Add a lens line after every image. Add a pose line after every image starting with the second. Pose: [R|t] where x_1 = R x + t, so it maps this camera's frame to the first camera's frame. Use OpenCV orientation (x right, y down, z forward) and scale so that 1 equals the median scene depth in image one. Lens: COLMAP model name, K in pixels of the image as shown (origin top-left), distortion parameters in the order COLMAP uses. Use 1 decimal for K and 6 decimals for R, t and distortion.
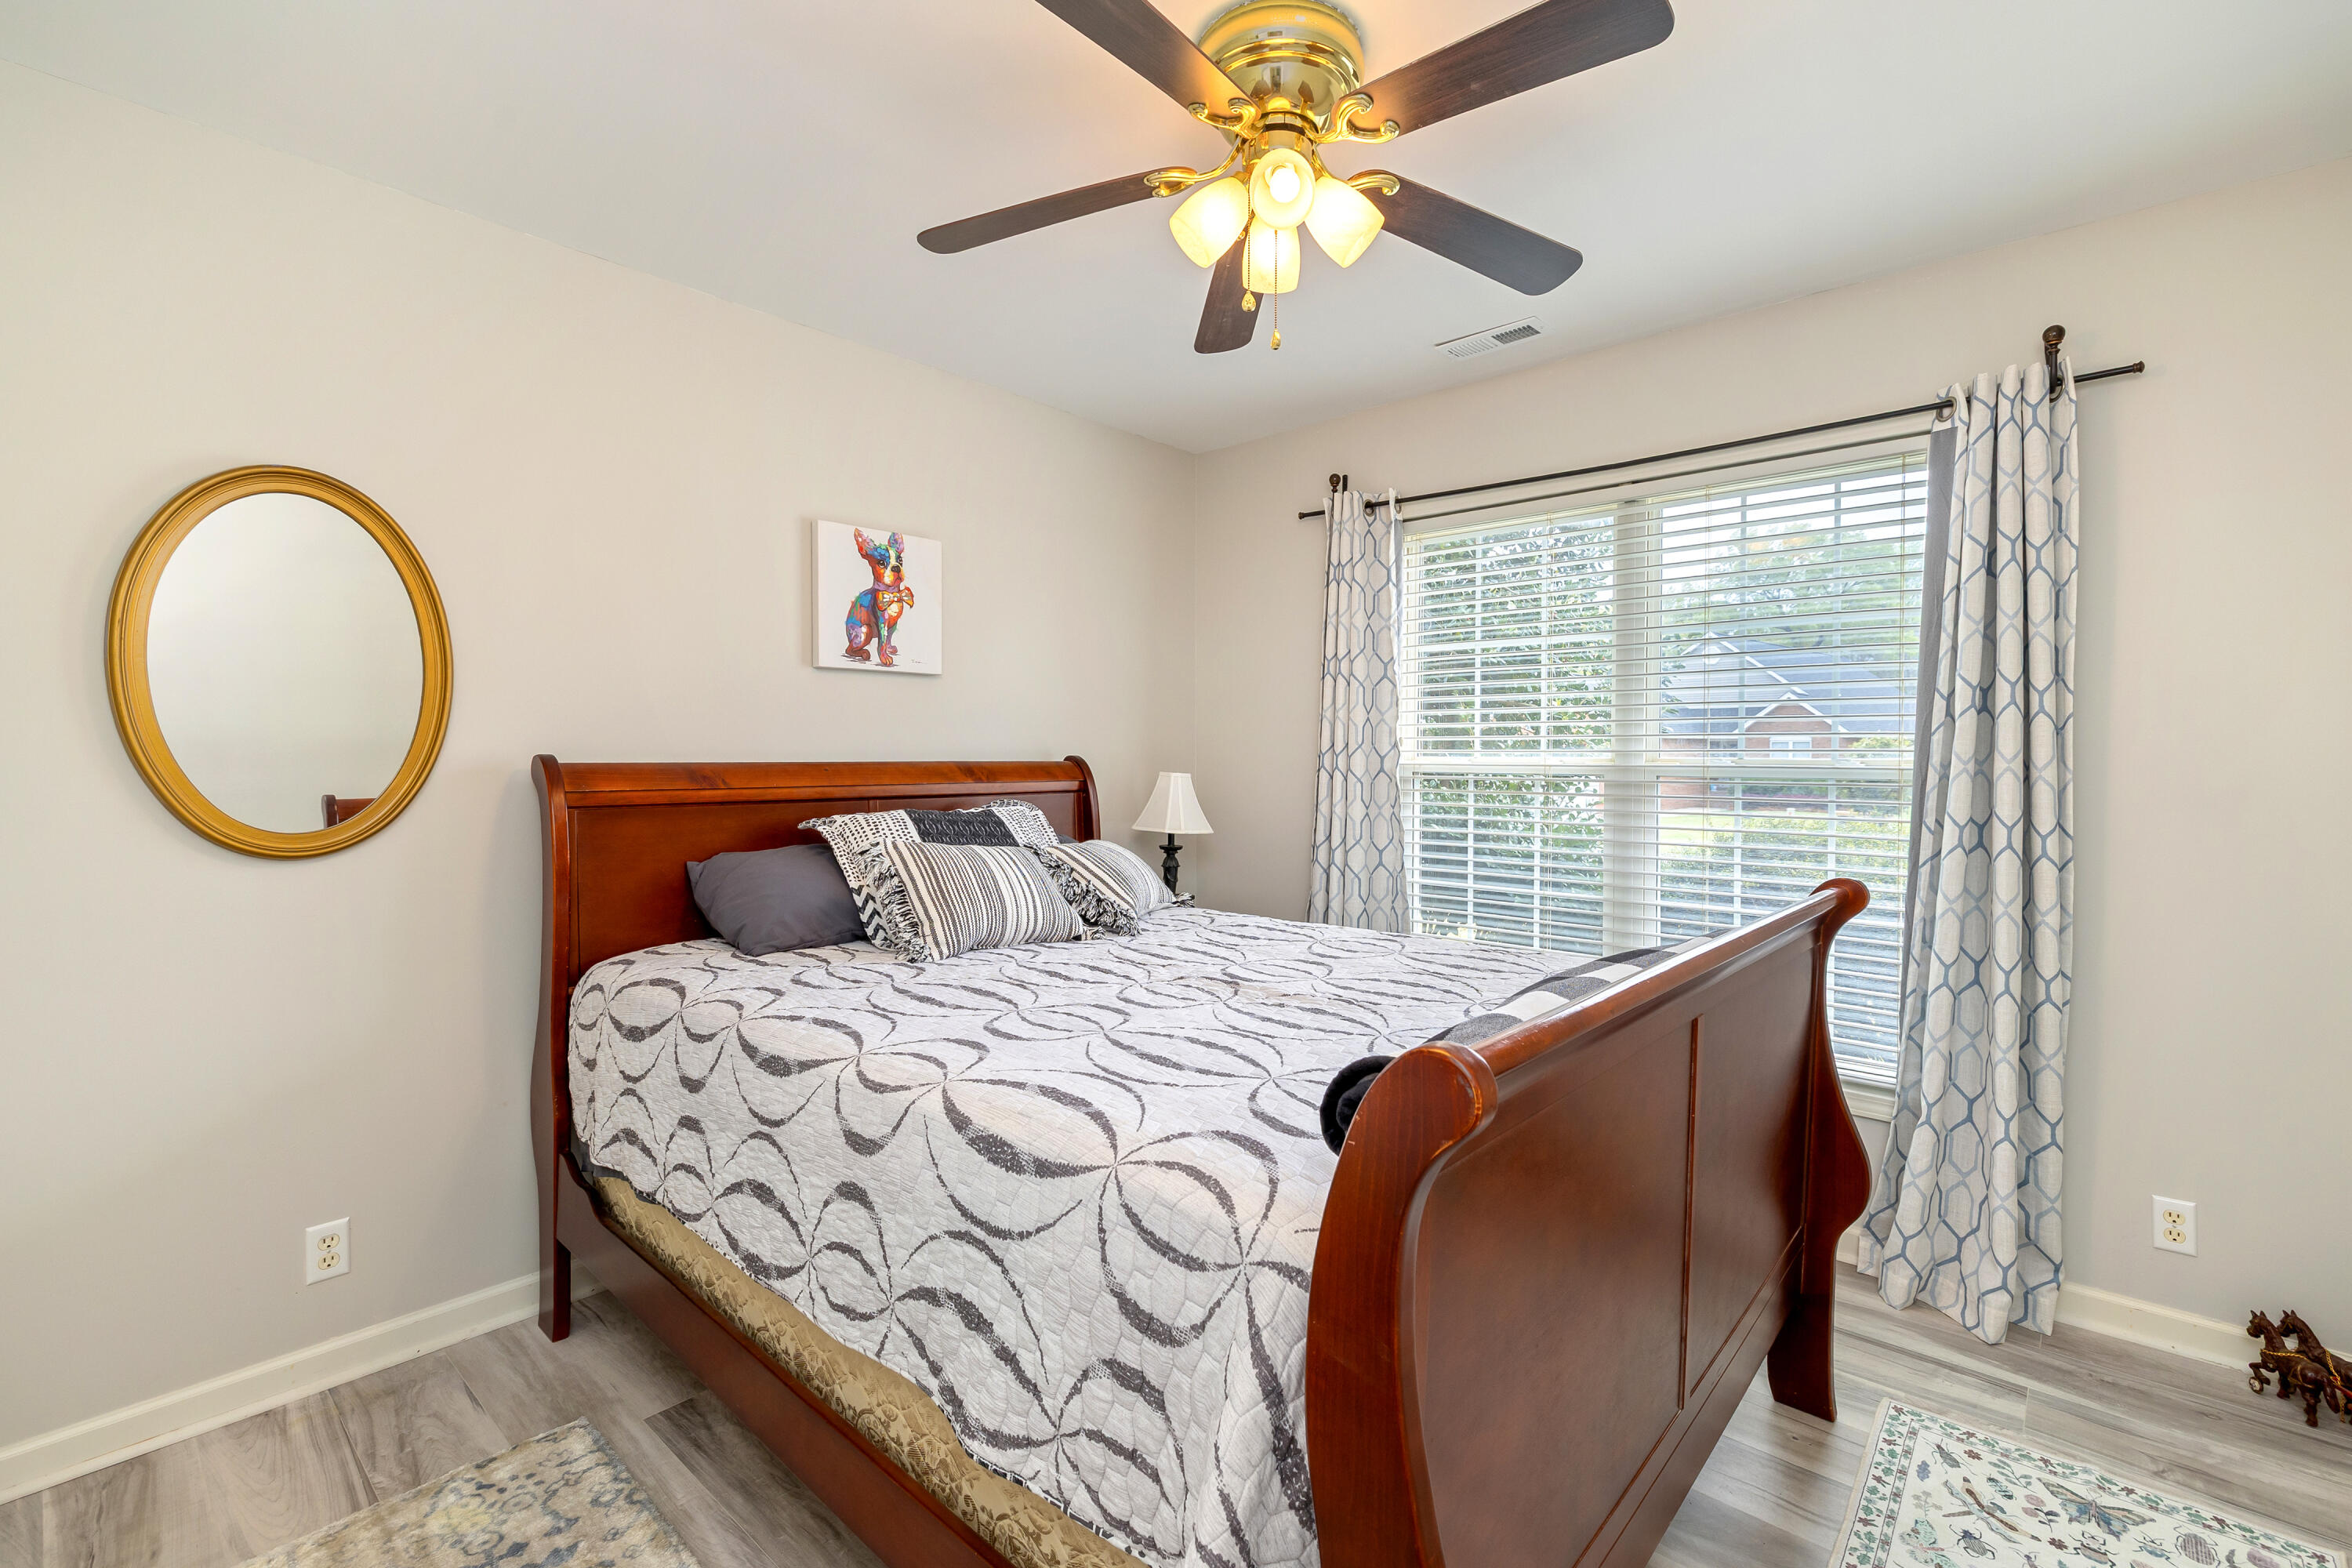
lens RADIAL K [[1028.5, 0, 1208.1], [0, 1028.5, 795.6], [0, 0, 1]] dist [-0.003628, -0.000333]
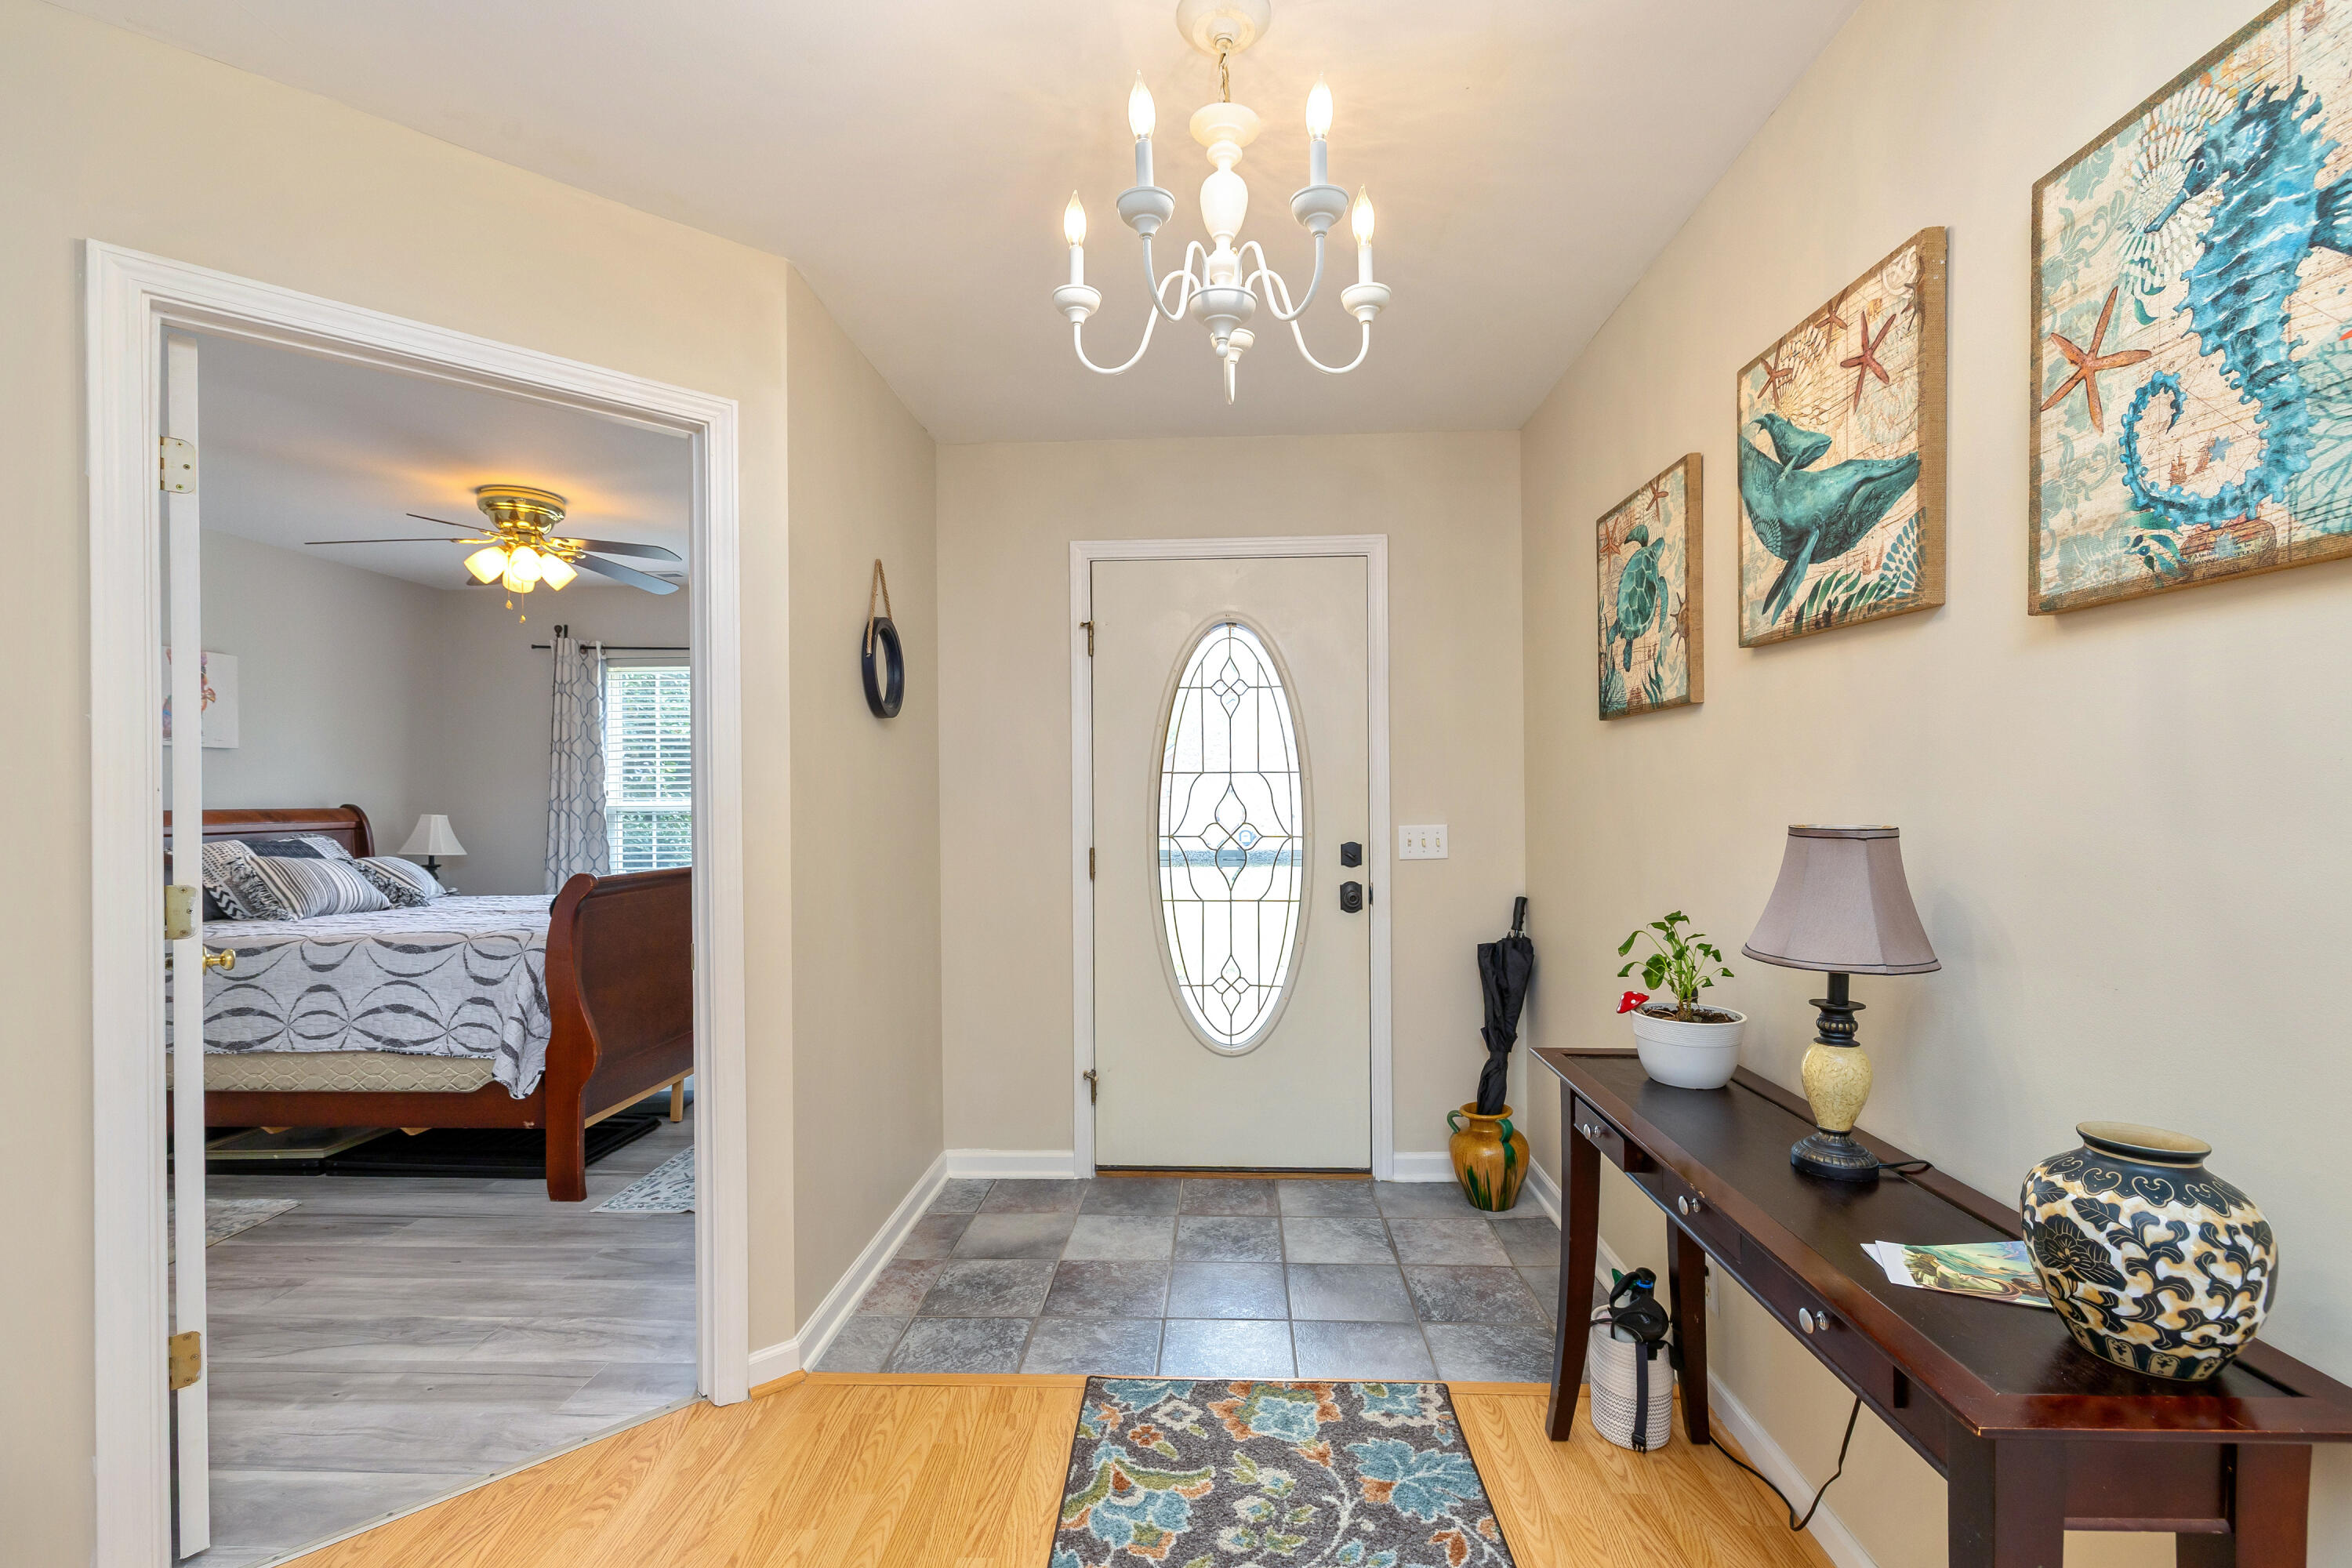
lens RADIAL K [[1028.5, 0, 1208.1], [0, 1028.5, 795.6], [0, 0, 1]] dist [-0.003628, -0.000333]
pose [[0.780282, -0.007990, 0.625377, -0.091930], [0.033359, 0.999027, -0.028858, 0.031905], [-0.624538, 0.043379, 0.779789, -0.896728]]
